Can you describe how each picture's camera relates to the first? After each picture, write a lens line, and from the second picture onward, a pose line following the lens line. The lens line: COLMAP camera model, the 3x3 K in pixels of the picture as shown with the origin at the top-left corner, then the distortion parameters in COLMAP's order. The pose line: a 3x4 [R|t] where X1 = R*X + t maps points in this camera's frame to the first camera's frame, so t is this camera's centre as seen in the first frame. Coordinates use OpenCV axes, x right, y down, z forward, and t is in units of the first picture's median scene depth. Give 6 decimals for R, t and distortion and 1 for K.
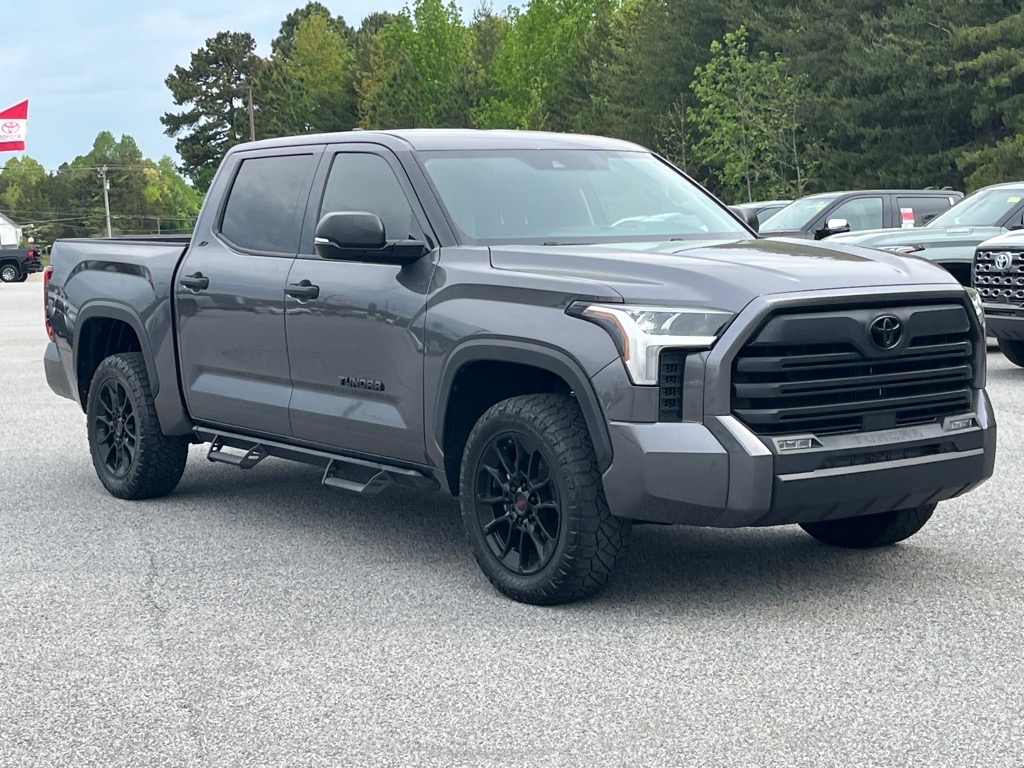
lens RADIAL K [[1788.4, 0, 512.1], [0, 1788.4, 385.3], [0, 0, 1]] dist [0.066142, 0.000000]
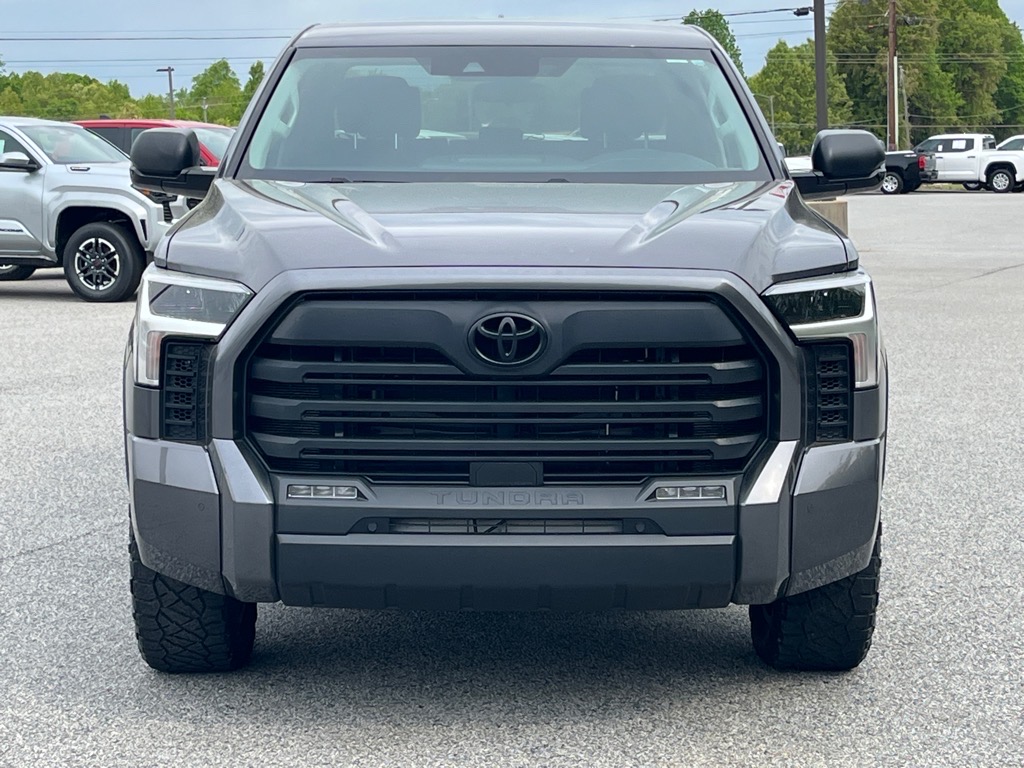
lens RADIAL K [[2214.8, 0, 512.0], [0, 2214.8, 383.2], [0, 0, 1]] dist [0.025076, 0.000000]
pose [[0.832585, 0.089822, -0.546566, 0.676992], [-0.073405, 0.995953, 0.051856, -0.057401], [0.549012, -0.003054, 0.835809, 0.342300]]
